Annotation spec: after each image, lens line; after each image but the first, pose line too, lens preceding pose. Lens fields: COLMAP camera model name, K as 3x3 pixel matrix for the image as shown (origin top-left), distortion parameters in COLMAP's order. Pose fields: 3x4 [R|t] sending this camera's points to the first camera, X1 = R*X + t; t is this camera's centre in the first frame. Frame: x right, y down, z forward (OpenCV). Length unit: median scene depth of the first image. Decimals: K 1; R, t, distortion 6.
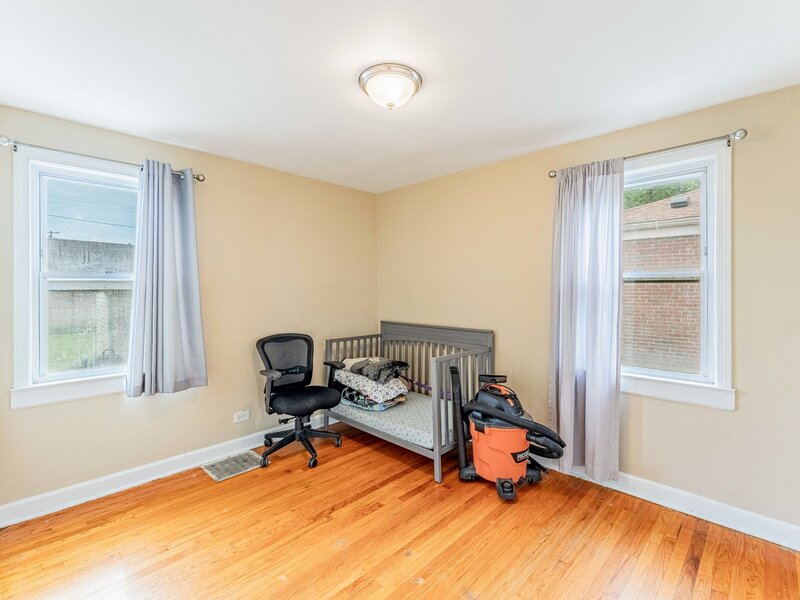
lens RADIAL K [[373.5, 0, 402.0], [0, 373.5, 293.3], [0, 0, 1]] dist [-0.002378, 0.000261]
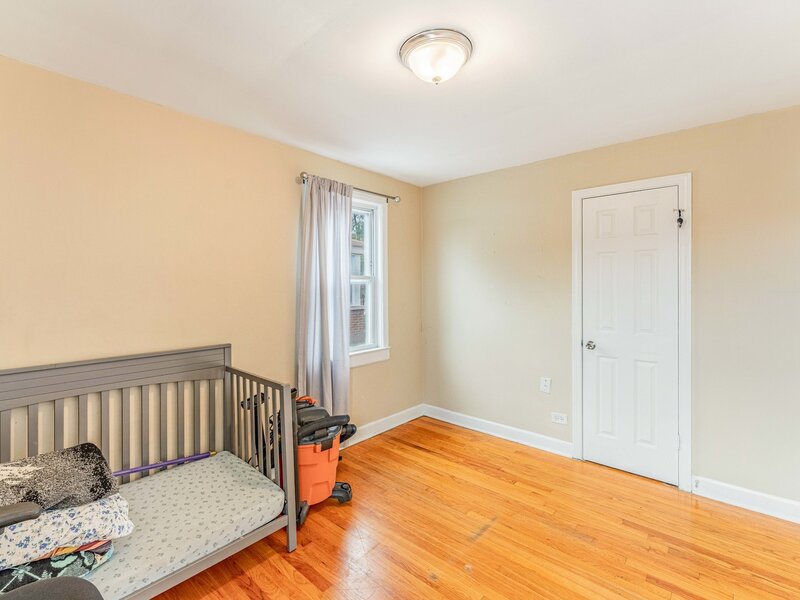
lens RADIAL K [[373.5, 0, 402.0], [0, 373.5, 293.3], [0, 0, 1]] dist [-0.002378, 0.000261]
pose [[-0.038821, -0.017331, 0.999096, -0.716196], [0.022685, 0.999577, 0.018221, -0.013977], [-0.998989, 0.023372, -0.038412, 0.888186]]
